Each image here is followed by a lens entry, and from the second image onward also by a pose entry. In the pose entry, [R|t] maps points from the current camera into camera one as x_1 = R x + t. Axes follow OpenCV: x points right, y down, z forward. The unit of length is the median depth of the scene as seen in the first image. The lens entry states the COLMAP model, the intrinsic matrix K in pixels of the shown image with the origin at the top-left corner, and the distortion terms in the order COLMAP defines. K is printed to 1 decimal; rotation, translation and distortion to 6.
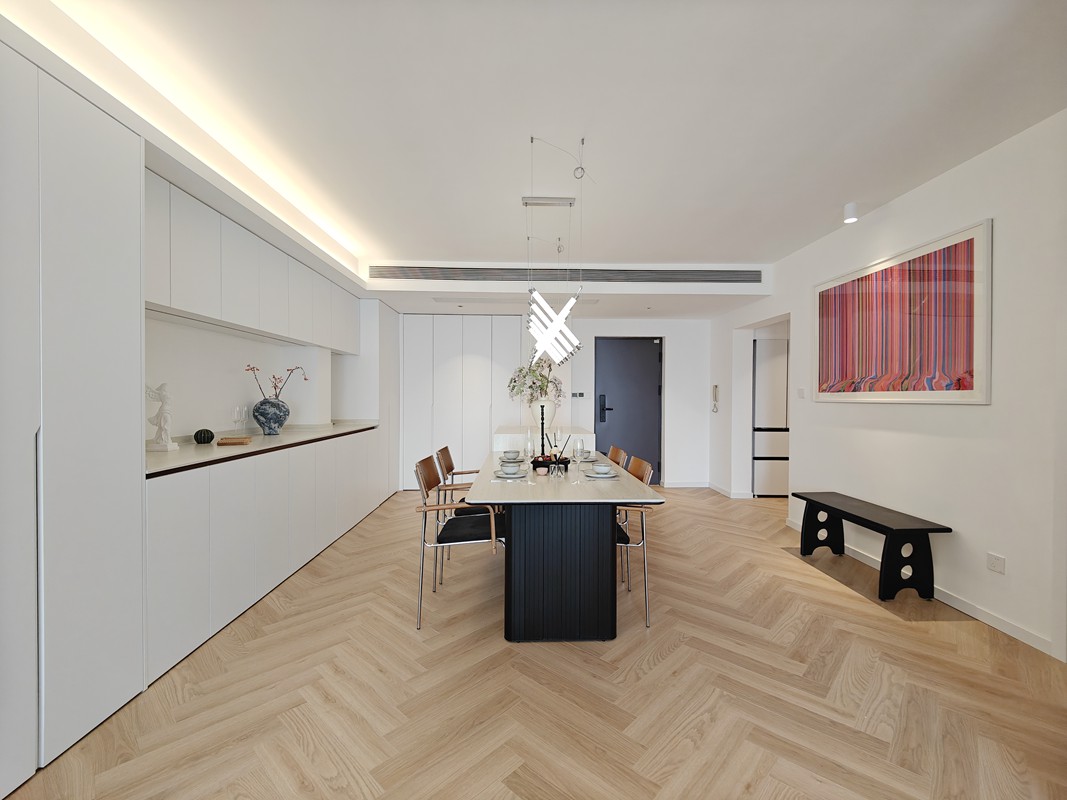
lens RADIAL K [[465.3, 0, 533.5], [0, 465.3, 400.0], [0, 0, 1]] dist [0.008975, -0.005304]
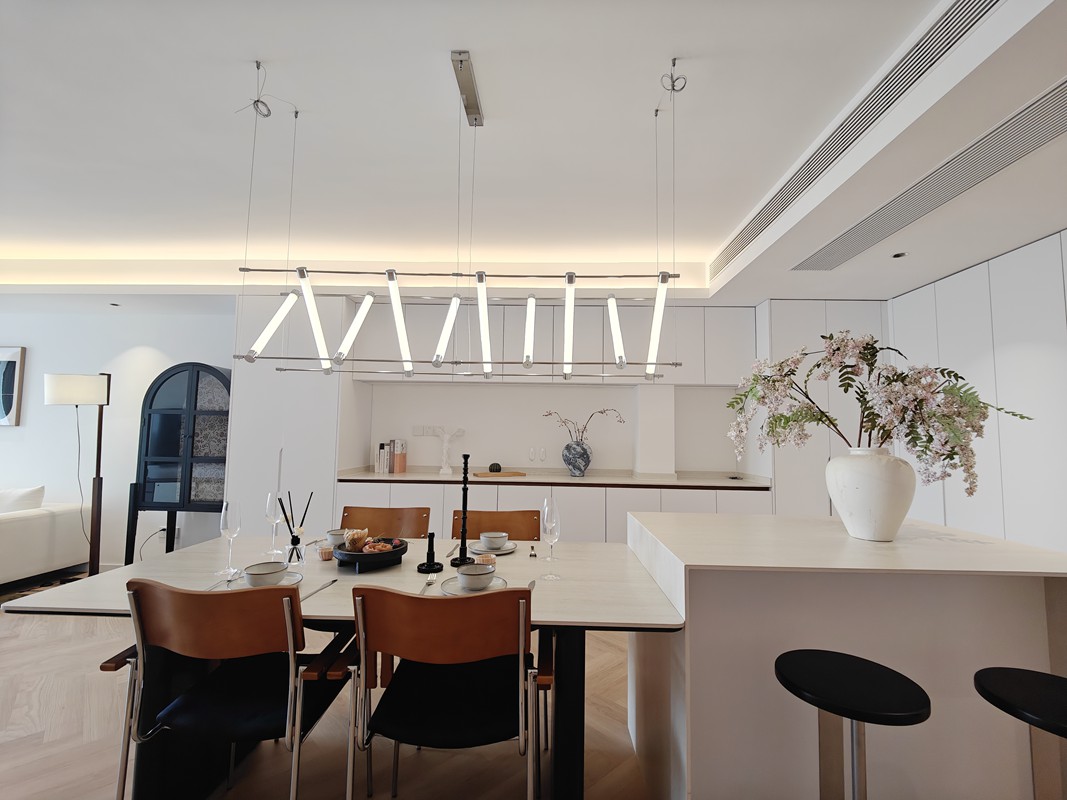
lens RADIAL K [[467.3, 0, 531.0], [0, 467.3, 412.8], [0, 0, 1]] dist [-0.014706, -0.000010]
pose [[-0.065456, -0.078046, -0.994799, 0.537214], [-0.024081, 0.996770, -0.076616, 0.017236], [0.997565, 0.018941, -0.067124, 1.126468]]
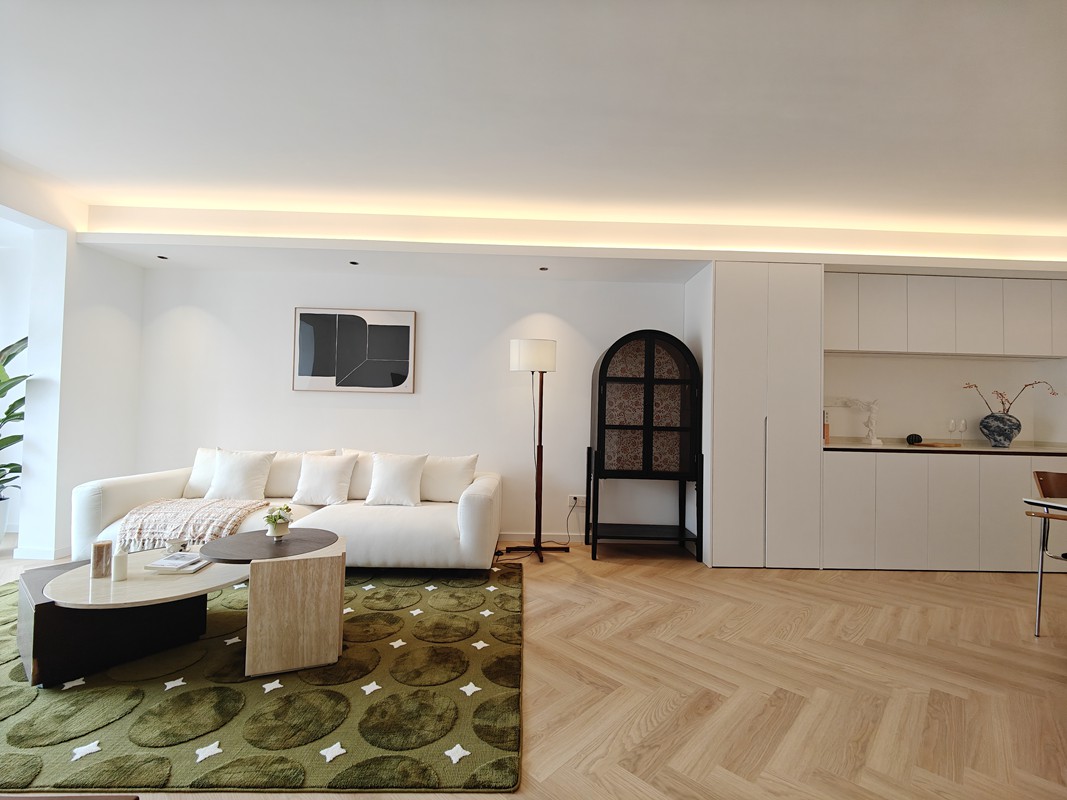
lens RADIAL K [[465.3, 0, 533.5], [0, 465.3, 400.0], [0, 0, 1]] dist [0.008975, -0.005304]
pose [[-0.014256, -0.032083, -0.999384, 0.612566], [-0.030870, 0.999023, -0.031631, 0.039399], [0.999422, 0.030400, -0.015233, -0.059938]]
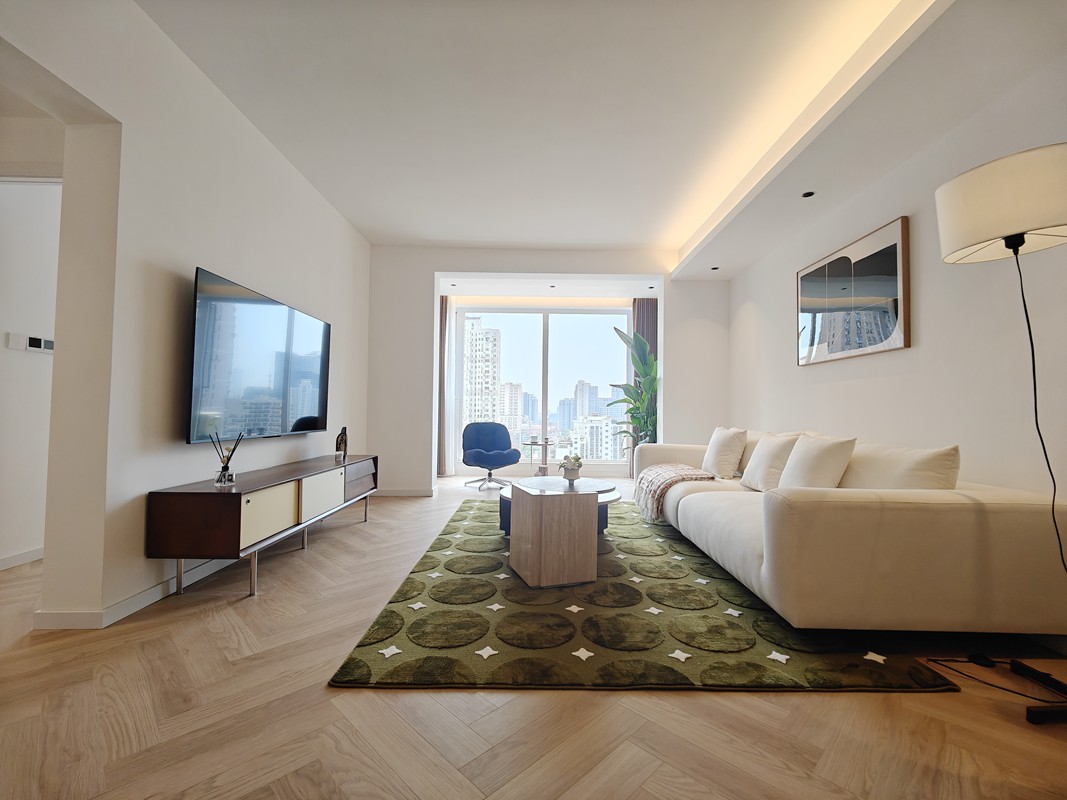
lens RADIAL K [[465.3, 0, 533.5], [0, 465.3, 400.0], [0, 0, 1]] dist [0.008975, -0.005304]
pose [[-0.999439, -0.016709, 0.029040, -0.053458], [-0.017161, 0.999734, -0.015400, 0.104314], [-0.028775, -0.015889, -0.999460, 0.404658]]
